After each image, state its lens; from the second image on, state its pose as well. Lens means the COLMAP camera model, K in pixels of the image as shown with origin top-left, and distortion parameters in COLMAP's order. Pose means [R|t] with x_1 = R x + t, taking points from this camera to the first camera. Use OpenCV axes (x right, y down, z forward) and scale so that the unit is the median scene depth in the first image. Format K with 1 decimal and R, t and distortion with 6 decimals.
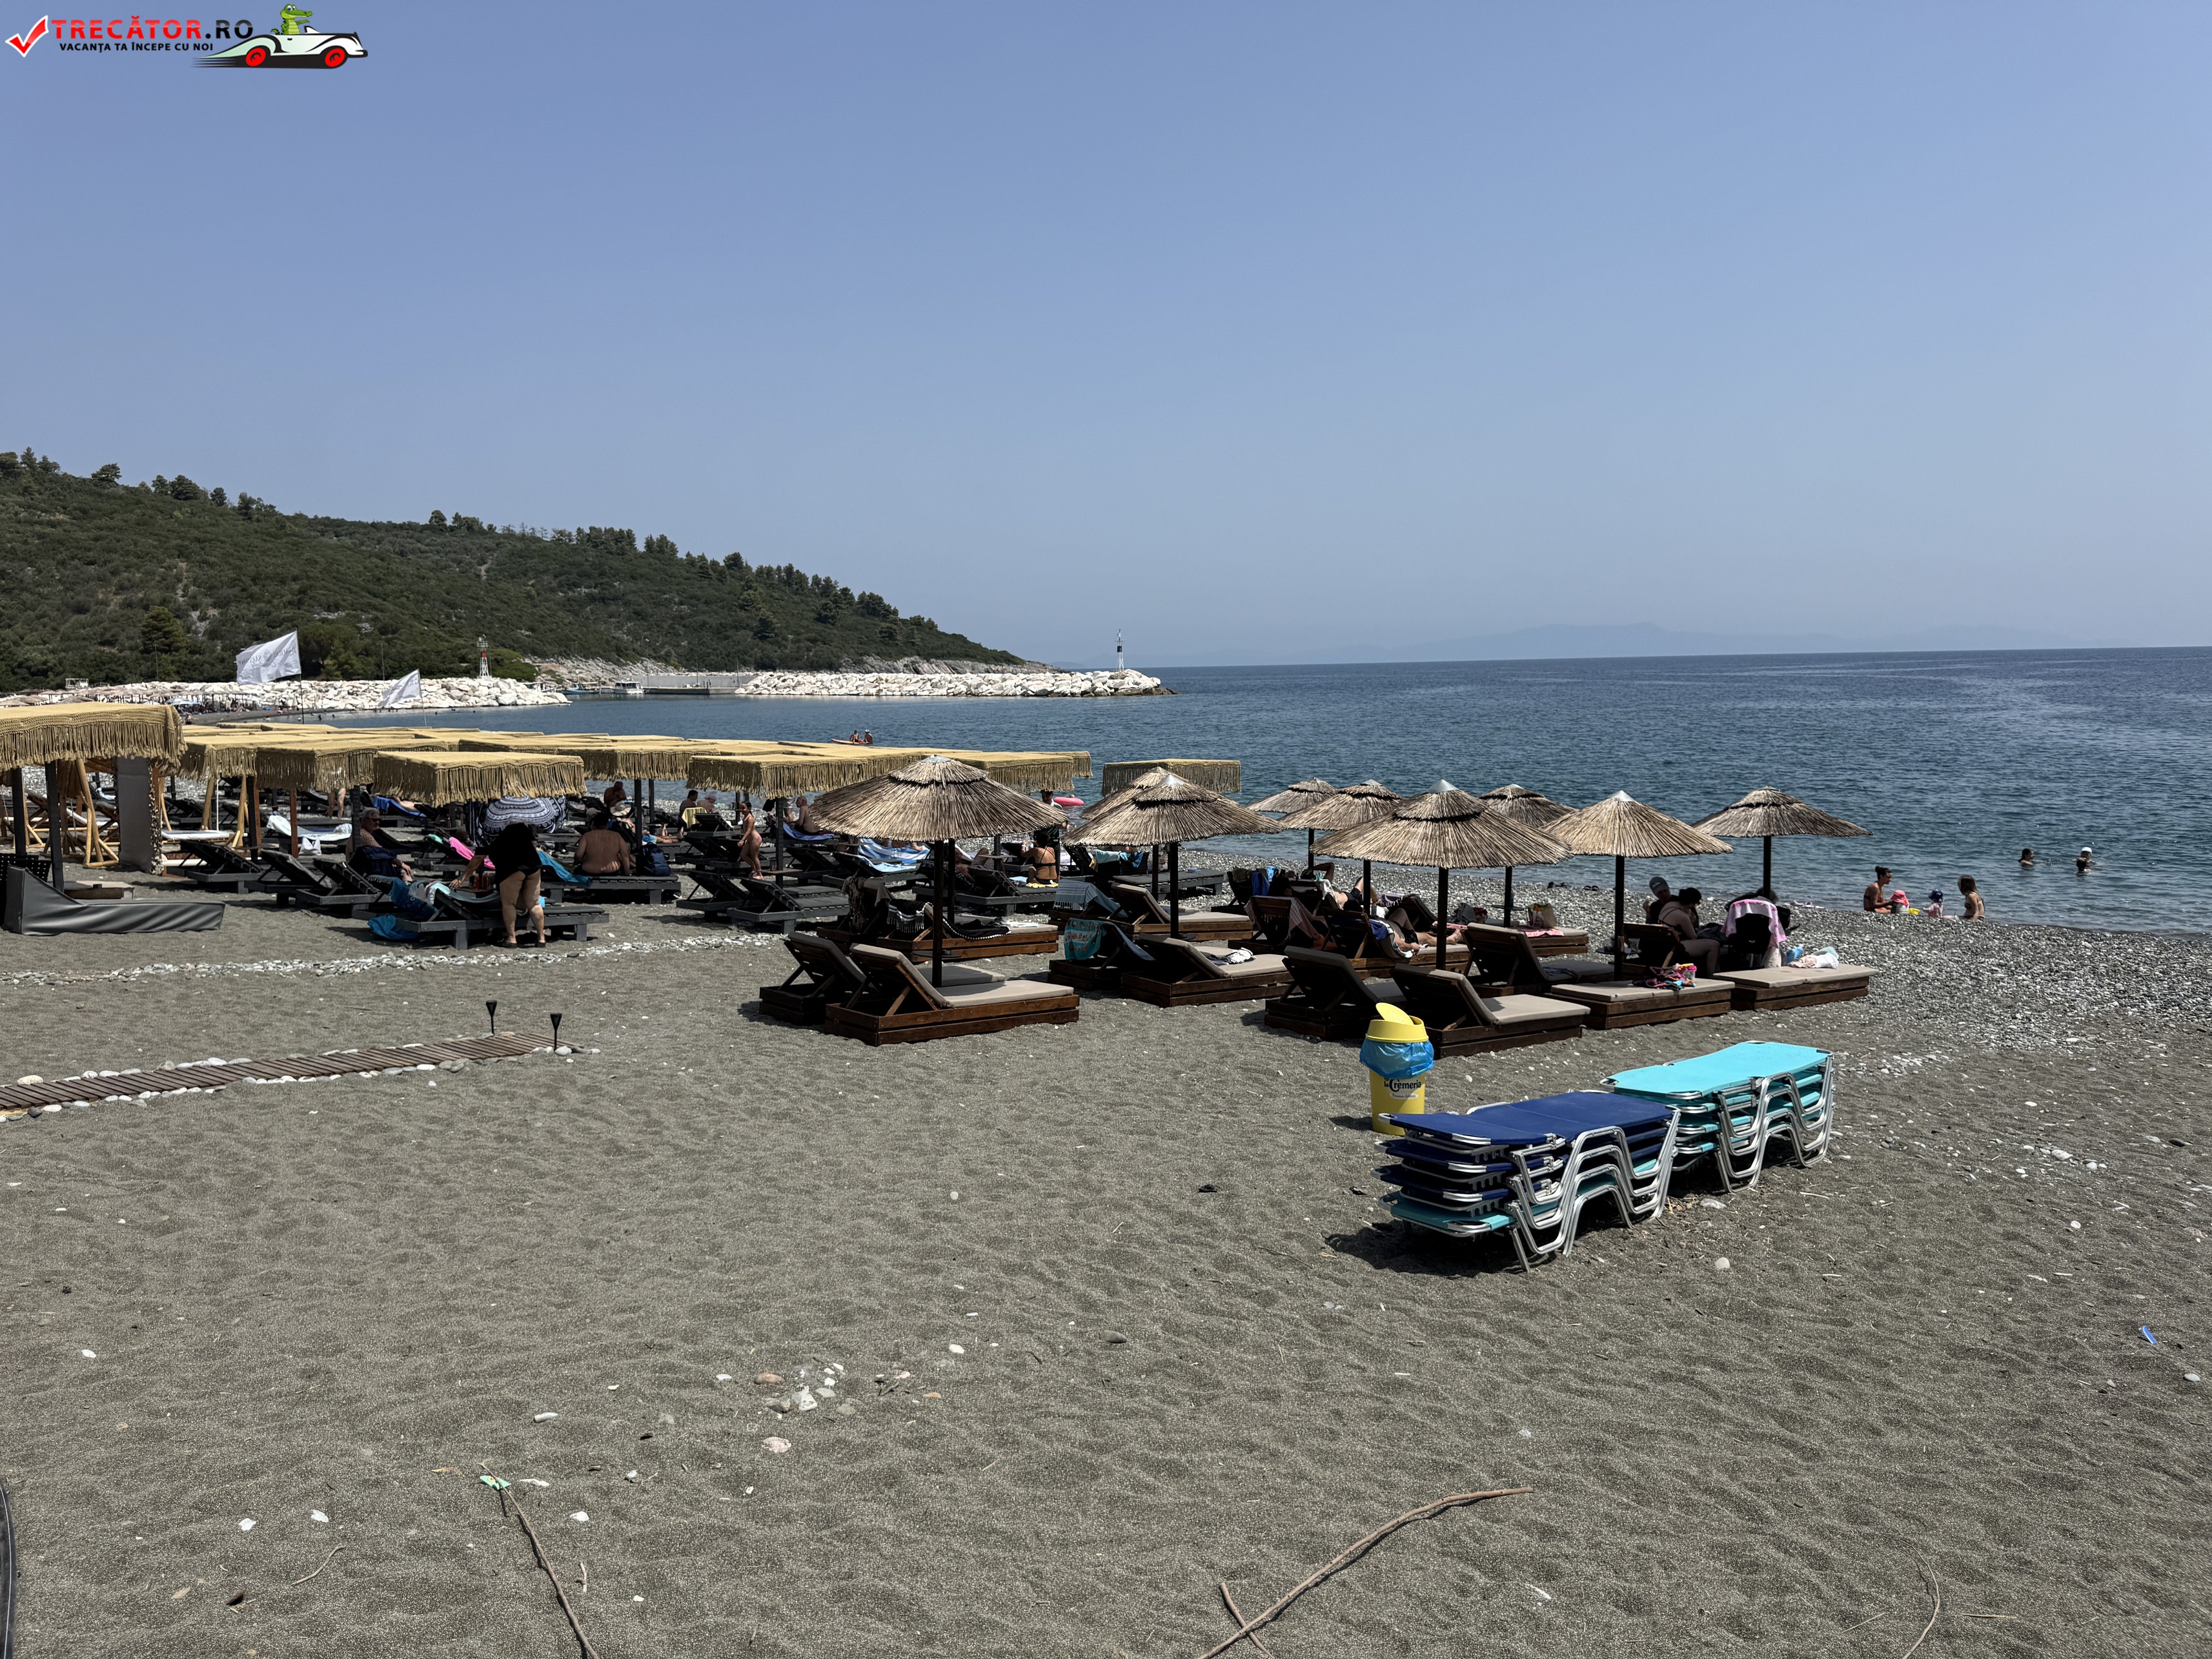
lens RADIAL K [[1544.6, 0, 1107.0], [0, 1544.6, 831.8], [0, 0, 1]] dist [0.046163, -0.070087]
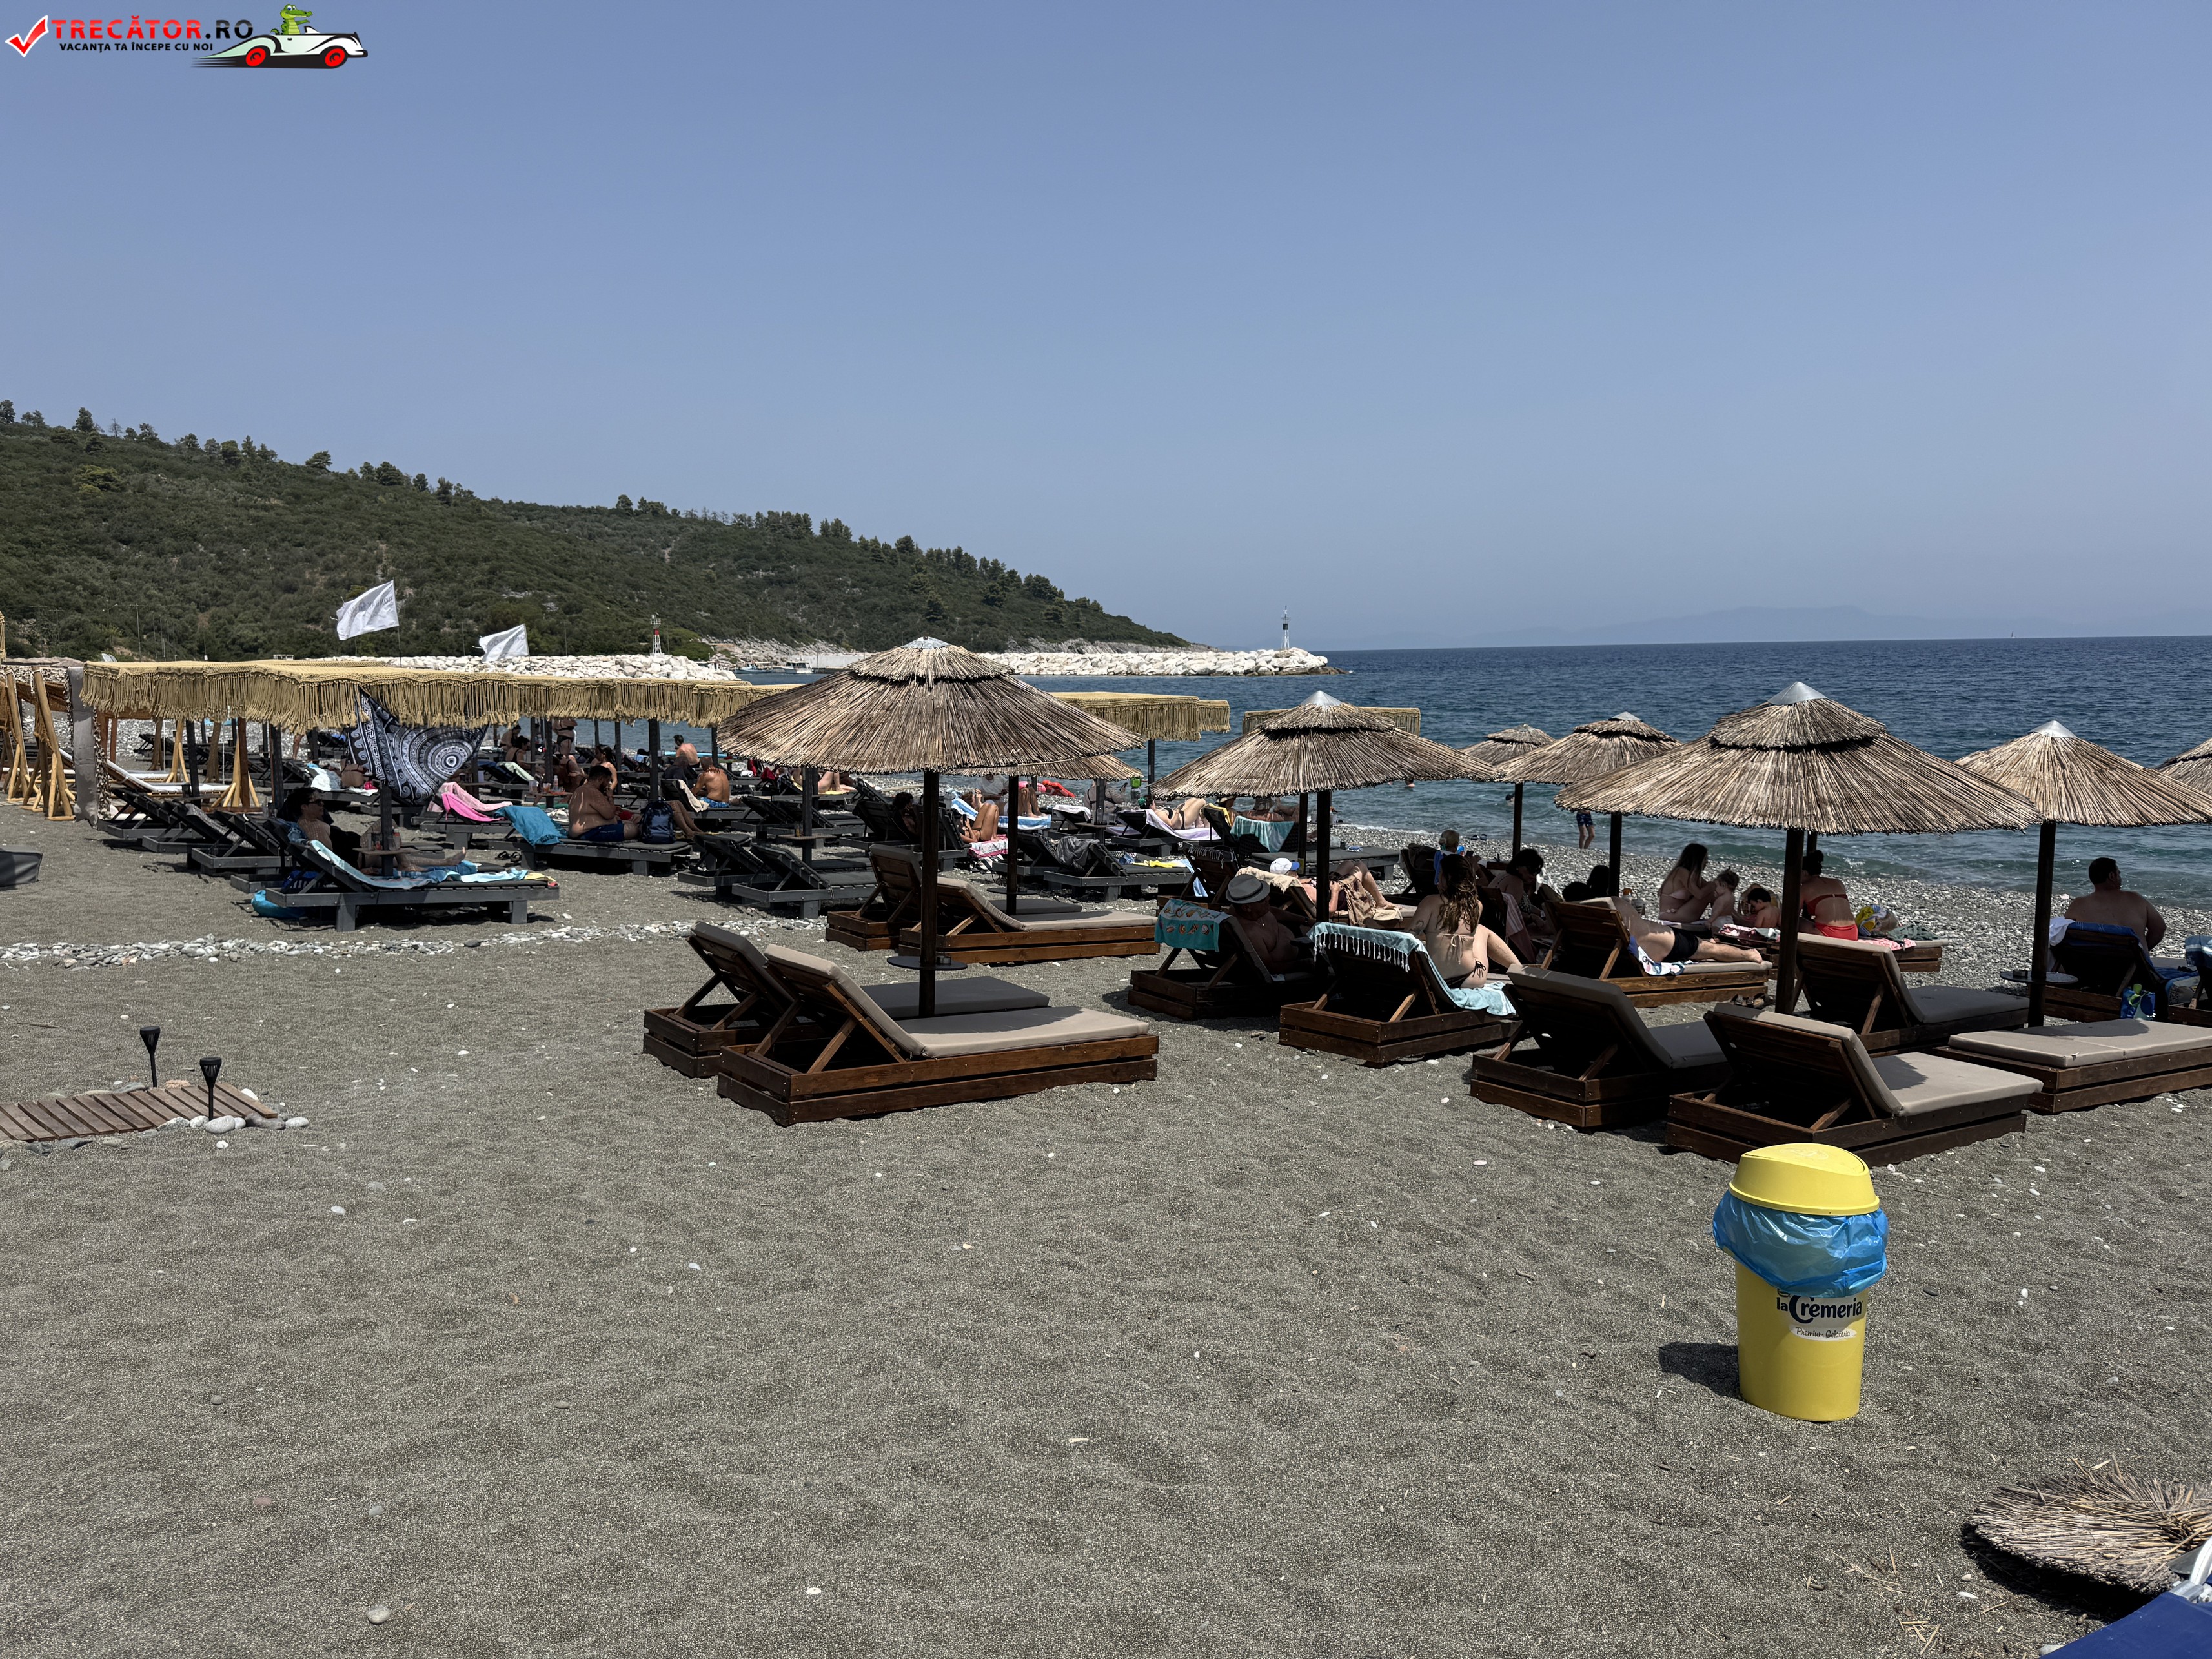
lens RADIAL K [[1544.6, 0, 1106.9], [0, 1544.6, 843.2], [0, 0, 1]] dist [0.046163, -0.070087]
pose [[0.994292, 0.017276, -0.105281, 0.000735], [-0.015445, 0.999715, 0.018181, 0.000602], [0.105565, -0.016451, 0.994276, 0.012262]]
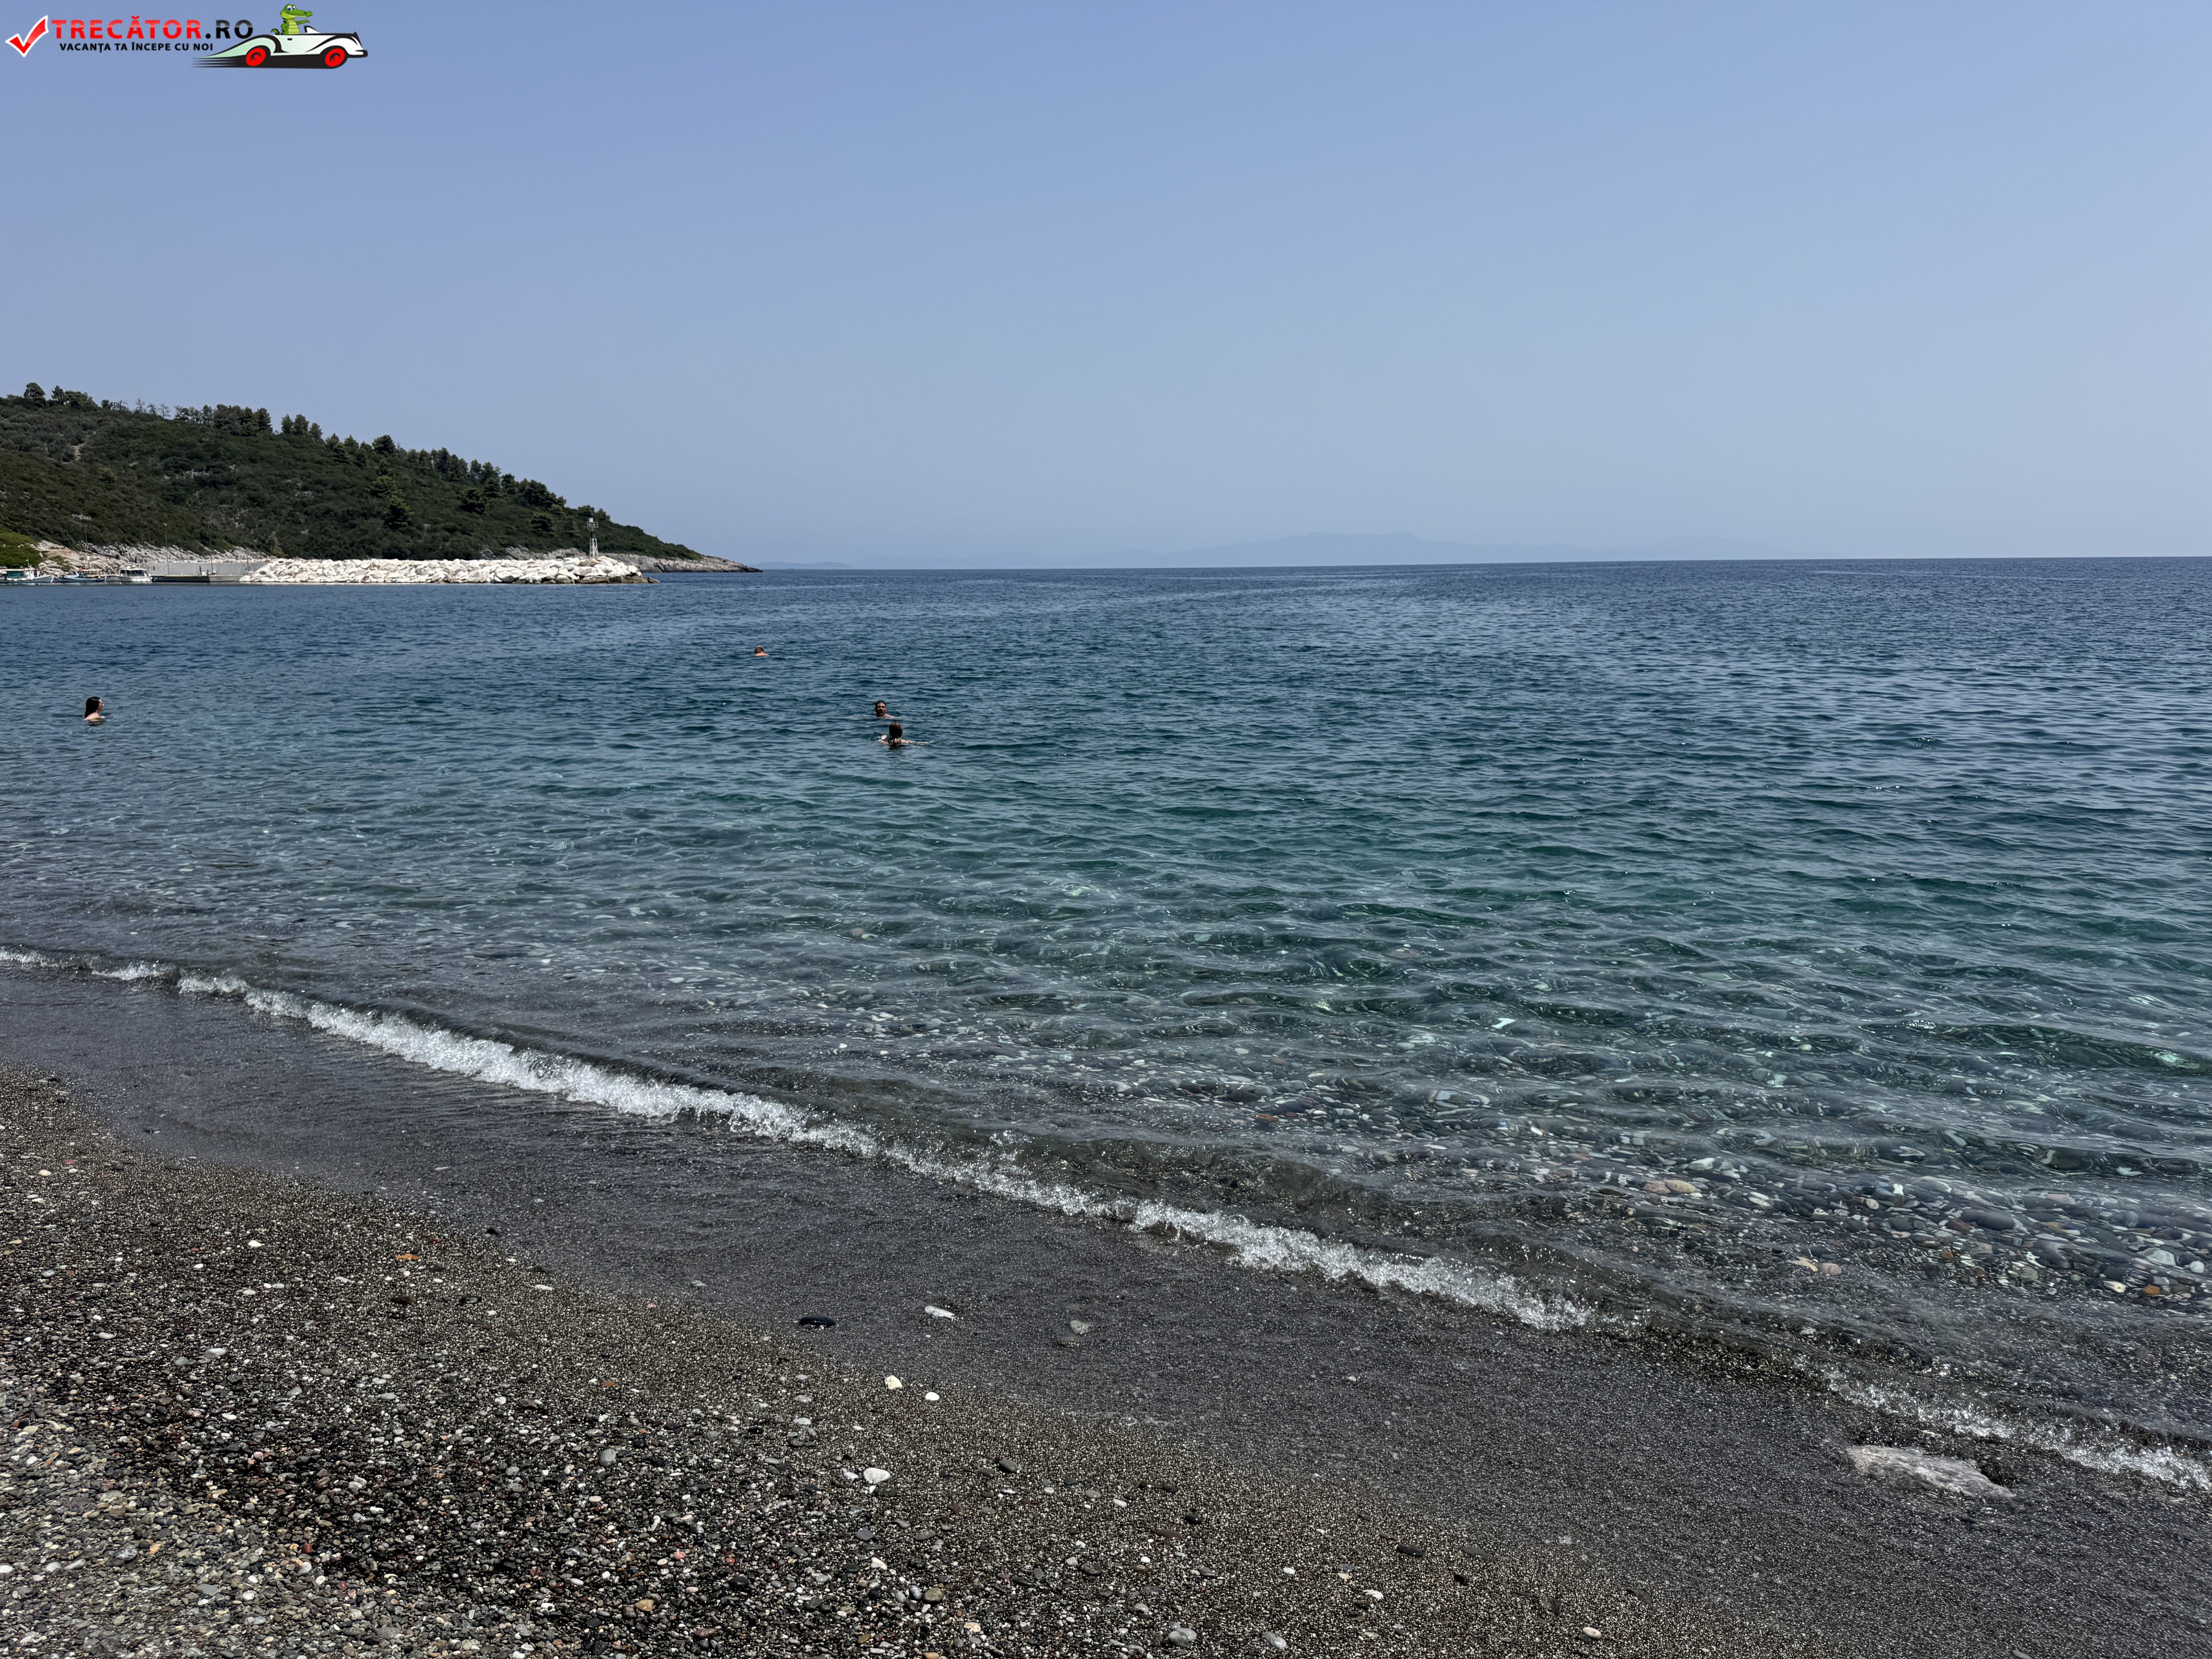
lens RADIAL K [[1537.1, 0, 1119.6], [0, 1537.1, 825.1], [0, 0, 1]] dist [0.004662, -0.009436]
pose [[0.987138, -0.018111, 0.158844, 0.110082], [0.008340, 0.998043, 0.061970, 0.003929], [-0.159656, -0.059848, 0.985357, -0.011238]]
